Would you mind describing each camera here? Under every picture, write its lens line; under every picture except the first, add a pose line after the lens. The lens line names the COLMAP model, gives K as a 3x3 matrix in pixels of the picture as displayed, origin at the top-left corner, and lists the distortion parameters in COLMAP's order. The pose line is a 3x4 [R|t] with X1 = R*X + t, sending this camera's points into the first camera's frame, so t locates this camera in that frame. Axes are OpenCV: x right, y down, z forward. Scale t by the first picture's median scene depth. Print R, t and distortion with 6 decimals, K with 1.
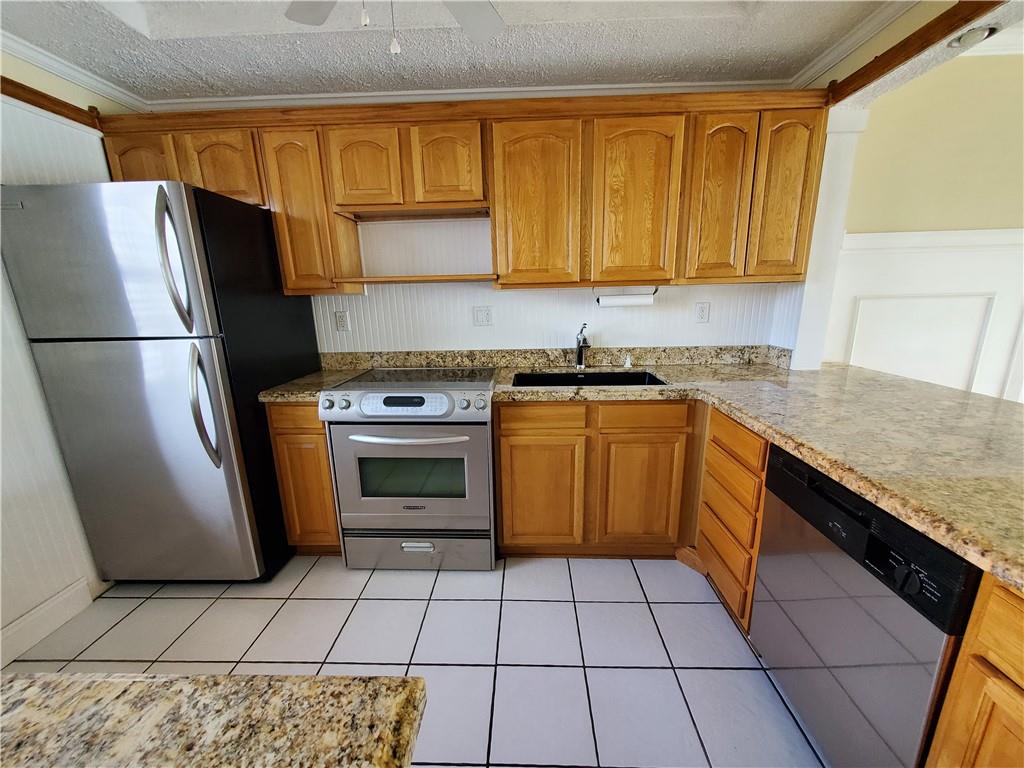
lens RADIAL K [[405.2, 0, 513.8], [0, 405.2, 393.0], [0, 0, 1]] dist [0.000211, 0.000285]
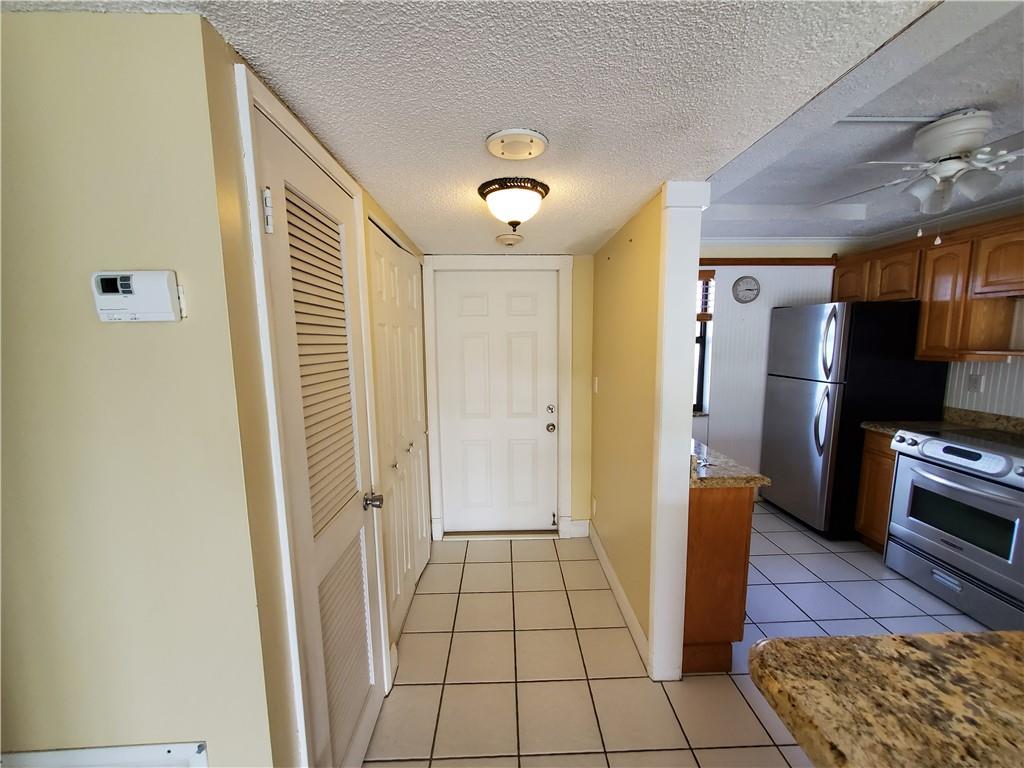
lens RADIAL K [[406.3, 0, 516.4], [0, 406.3, 394.1], [0, 0, 1]] dist [-0.001221, 0.001213]
pose [[0.063720, 0.154164, -0.985988, 0.799592], [-0.229150, 0.963858, 0.135895, -0.009970], [0.971303, 0.217280, 0.096744, -0.456844]]
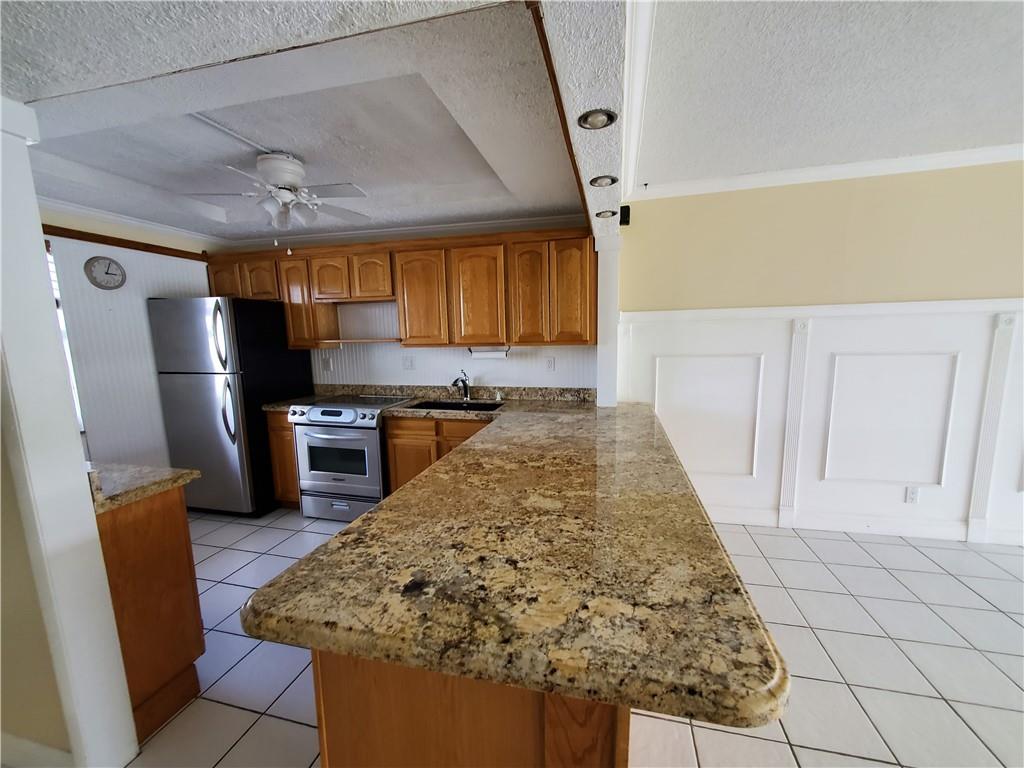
lens RADIAL K [[406.3, 0, 516.0], [0, 406.3, 394.0], [0, 0, 1]] dist [0.000276, -0.000077]
pose [[0.978431, 0.035385, -0.203520, 0.801517], [-0.053605, 0.994962, -0.084717, 0.041884], [0.199497, 0.093800, 0.975399, -0.503473]]
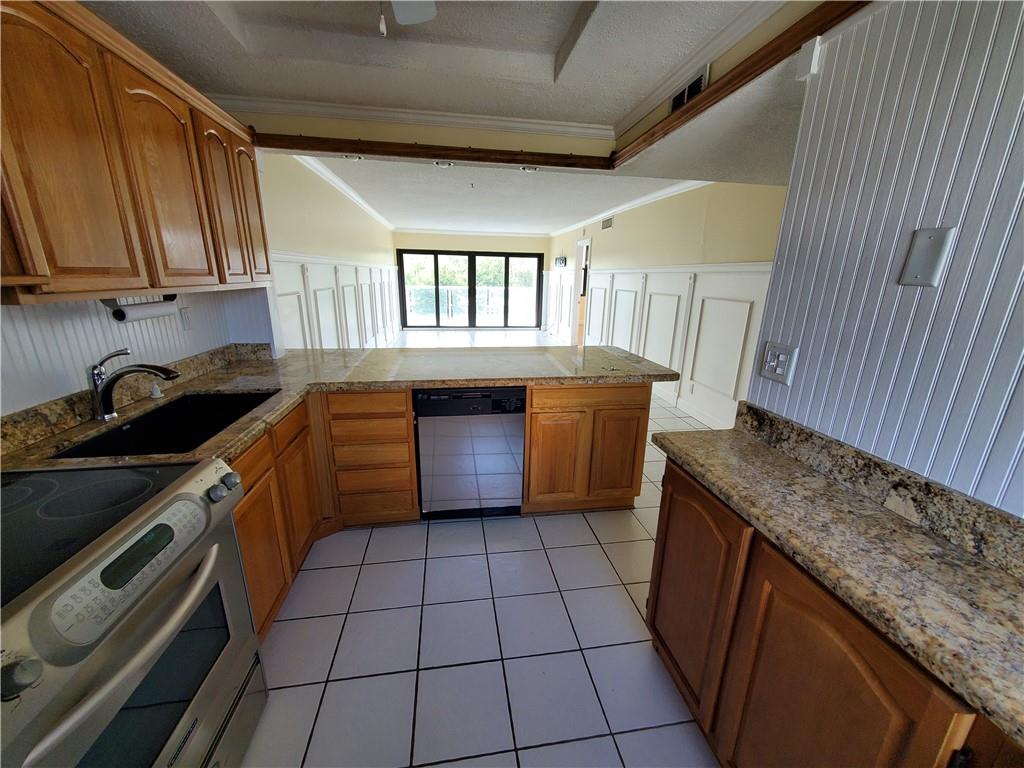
lens RADIAL K [[406.3, 0, 516.4], [0, 406.3, 394.1], [0, 0, 1]] dist [-0.001221, 0.001213]
pose [[-0.192451, -0.255713, 0.947404, -0.716106], [0.219112, 0.929879, 0.295492, -0.185064], [-0.956532, 0.264455, -0.122926, 0.563721]]
